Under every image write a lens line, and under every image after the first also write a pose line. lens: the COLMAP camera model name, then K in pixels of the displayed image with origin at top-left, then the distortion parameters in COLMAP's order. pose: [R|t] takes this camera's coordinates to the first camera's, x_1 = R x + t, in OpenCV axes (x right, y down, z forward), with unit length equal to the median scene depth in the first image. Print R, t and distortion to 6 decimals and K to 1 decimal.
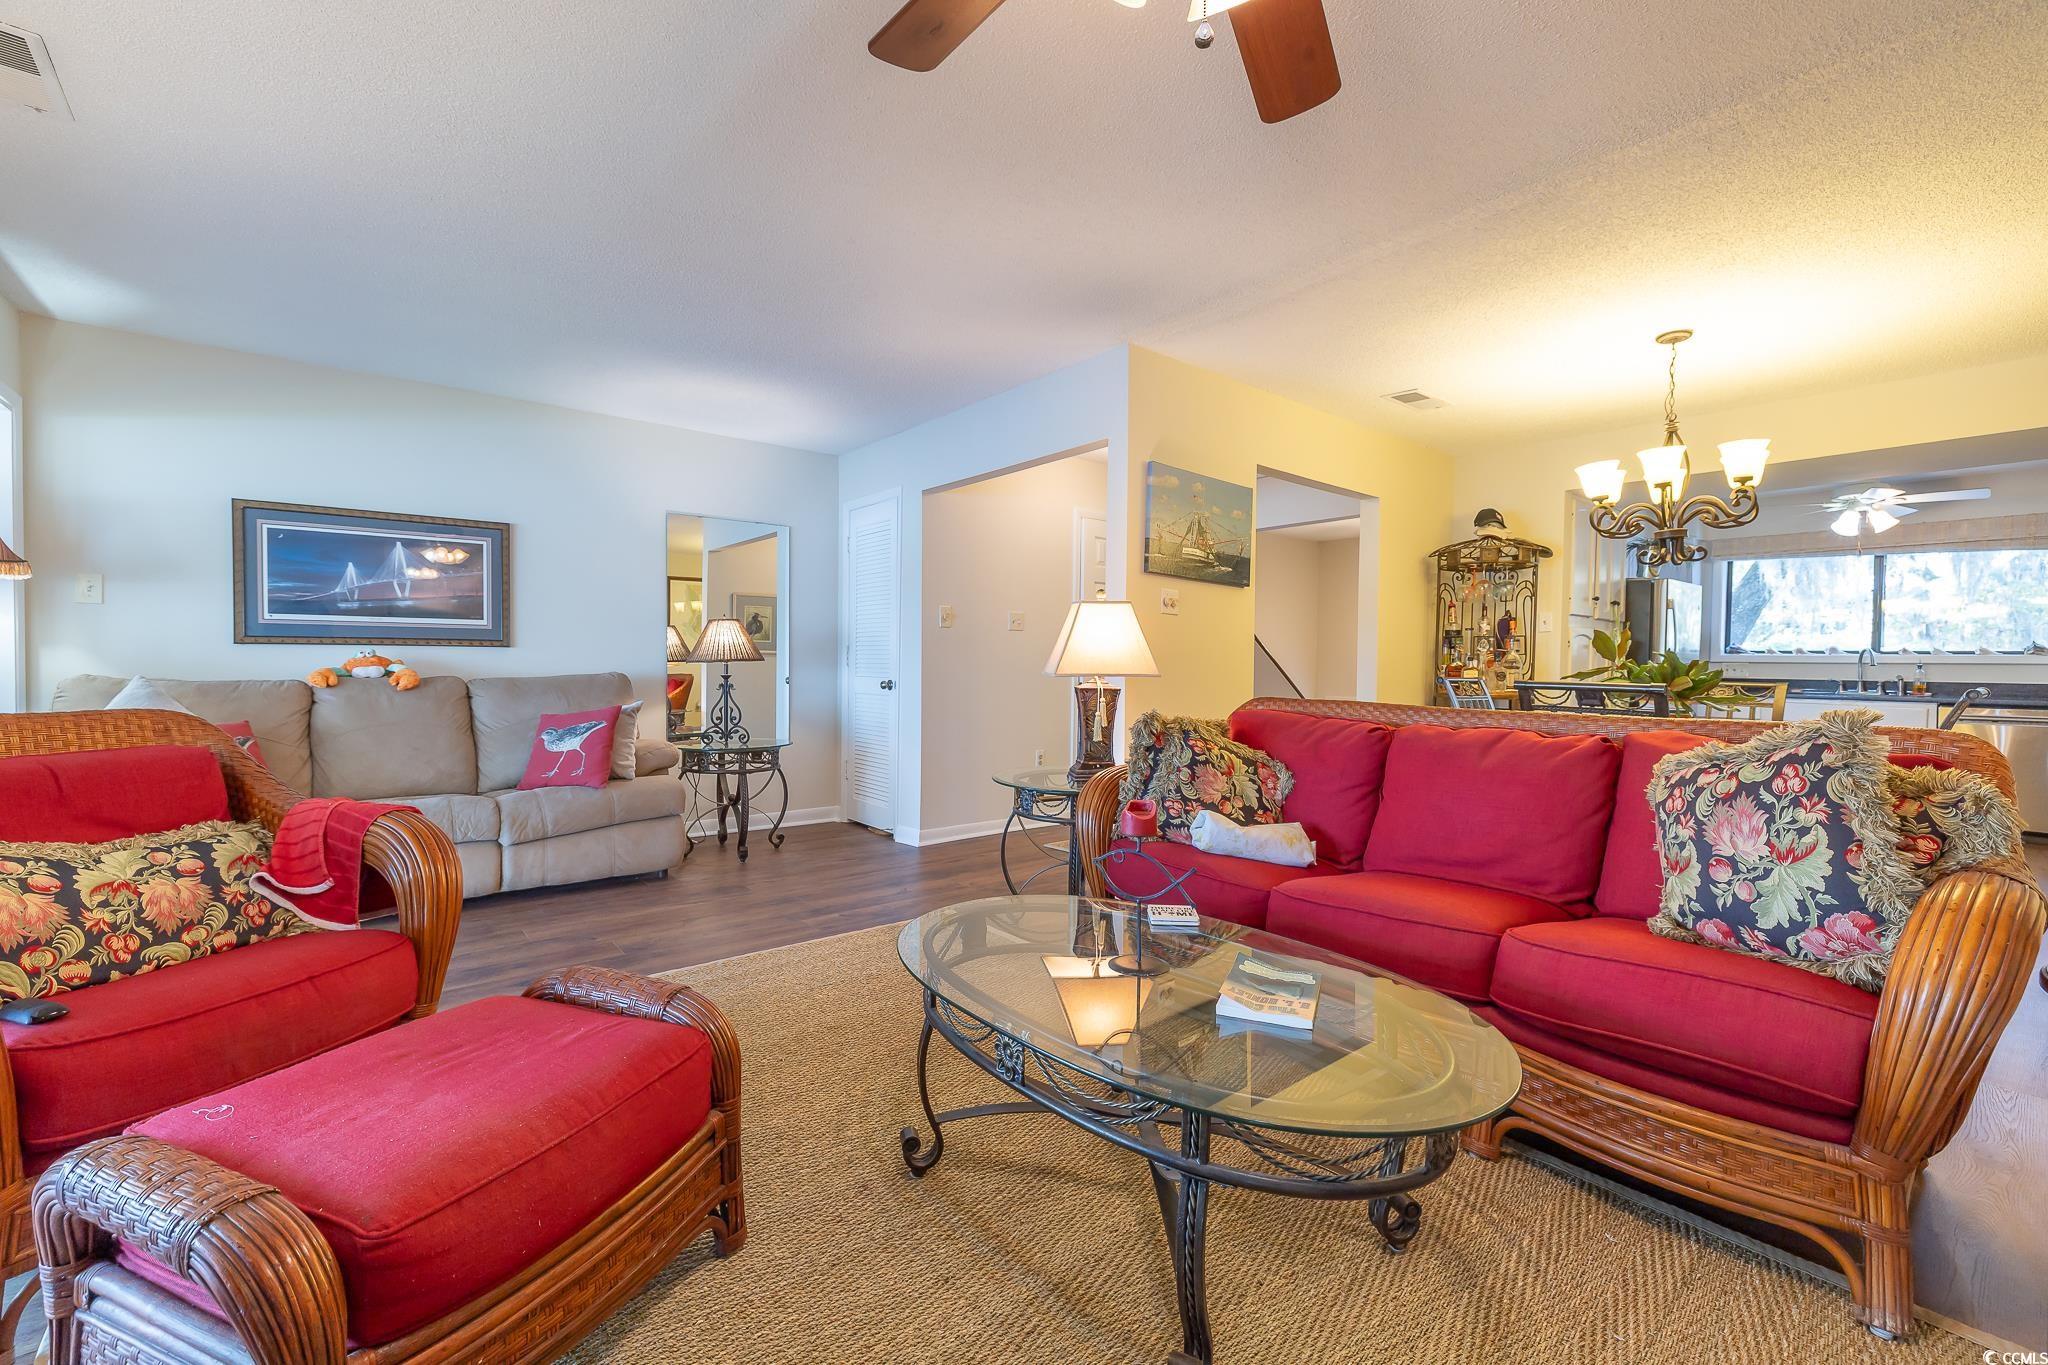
lens RADIAL K [[854.1, 0, 1009.9], [0, 854.1, 685.2], [0, 0, 1]] dist [0.000475, 0.000488]
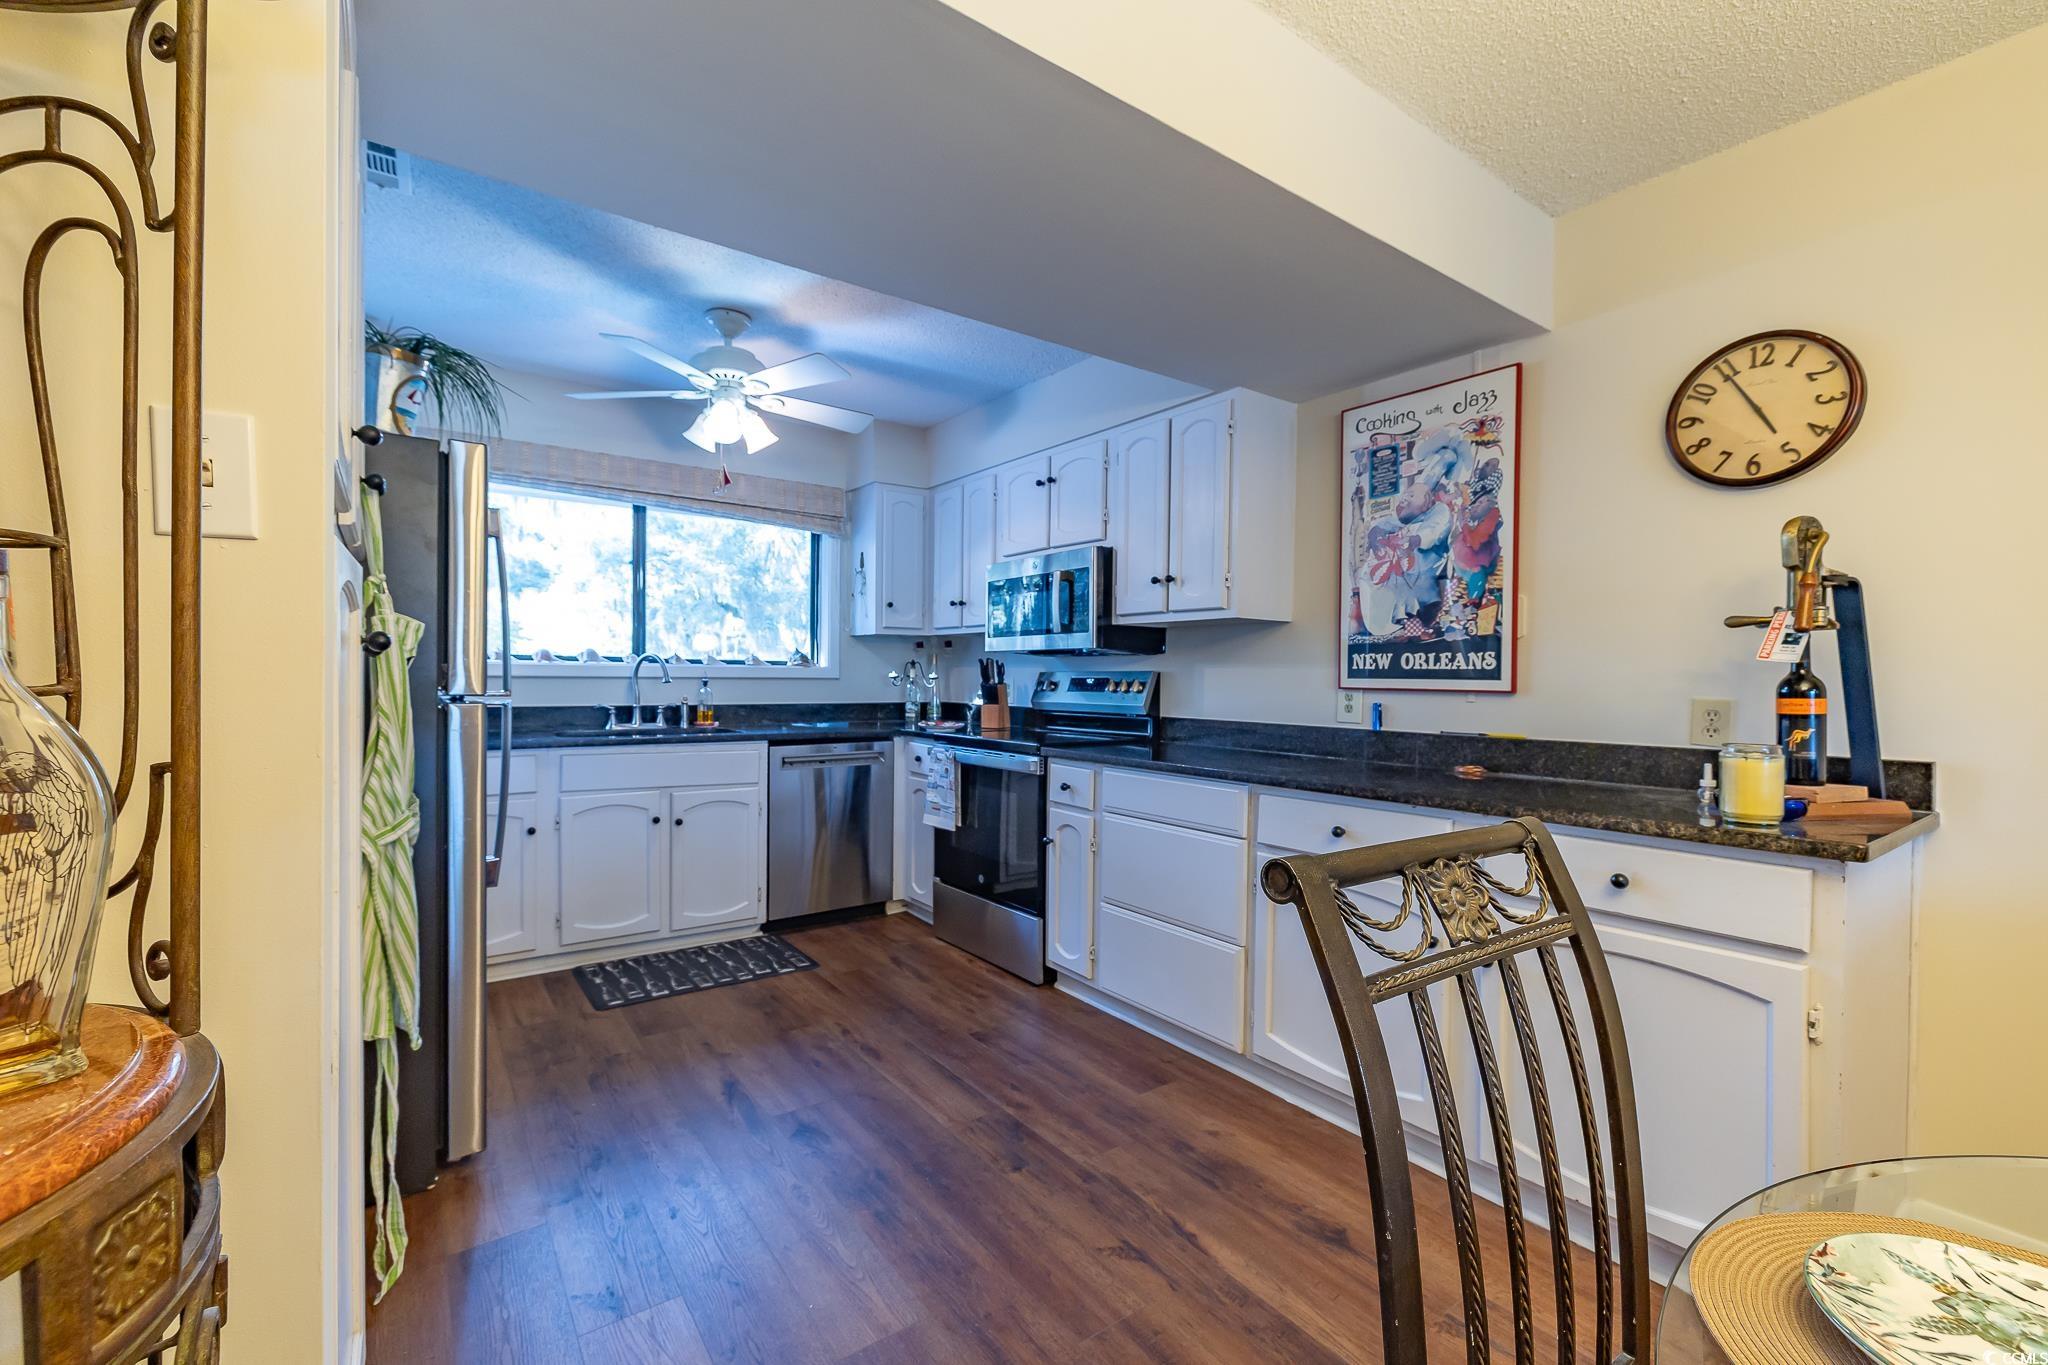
lens RADIAL K [[854.1, 0, 1009.9], [0, 854.1, 685.2], [0, 0, 1]] dist [0.000475, 0.000488]
pose [[0.070704, -0.025160, 0.997180, 0.447889], [0.014586, 0.999601, 0.024187, -0.034547], [-0.997391, 0.012835, 0.071043, 0.765523]]
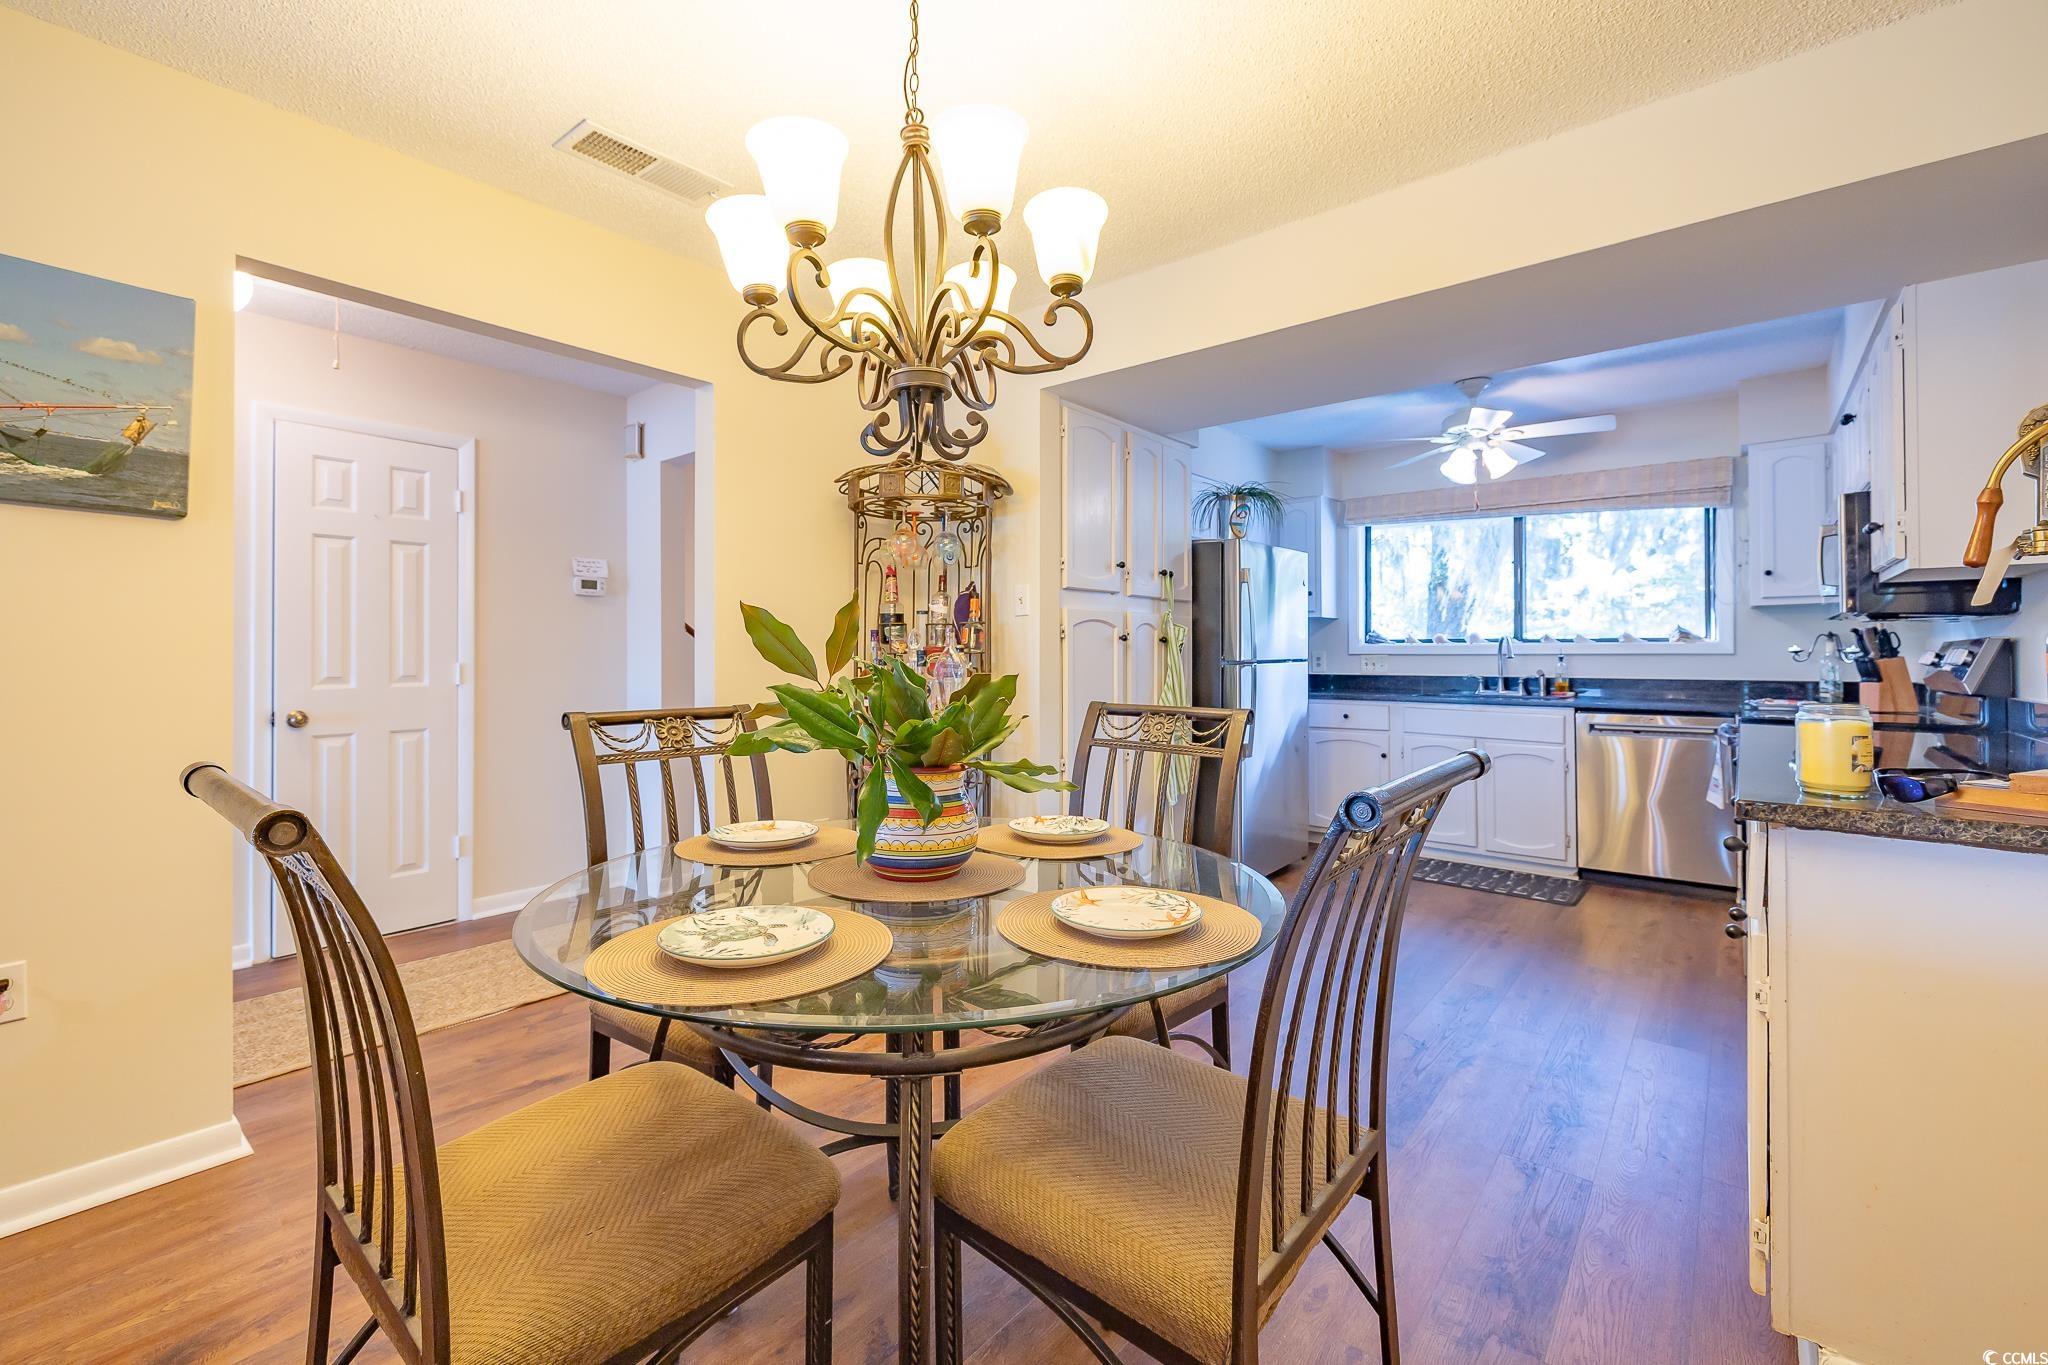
lens RADIAL K [[844.1, 0, 1032.8], [0, 844.1, 649.5], [0, 0, 1]] dist [-0.000365, 0.000078]
pose [[0.980776, -0.013258, 0.194688, 0.474915], [0.019215, 0.999402, -0.028744, -0.018221], [-0.194191, 0.031933, 0.980444, 0.365266]]
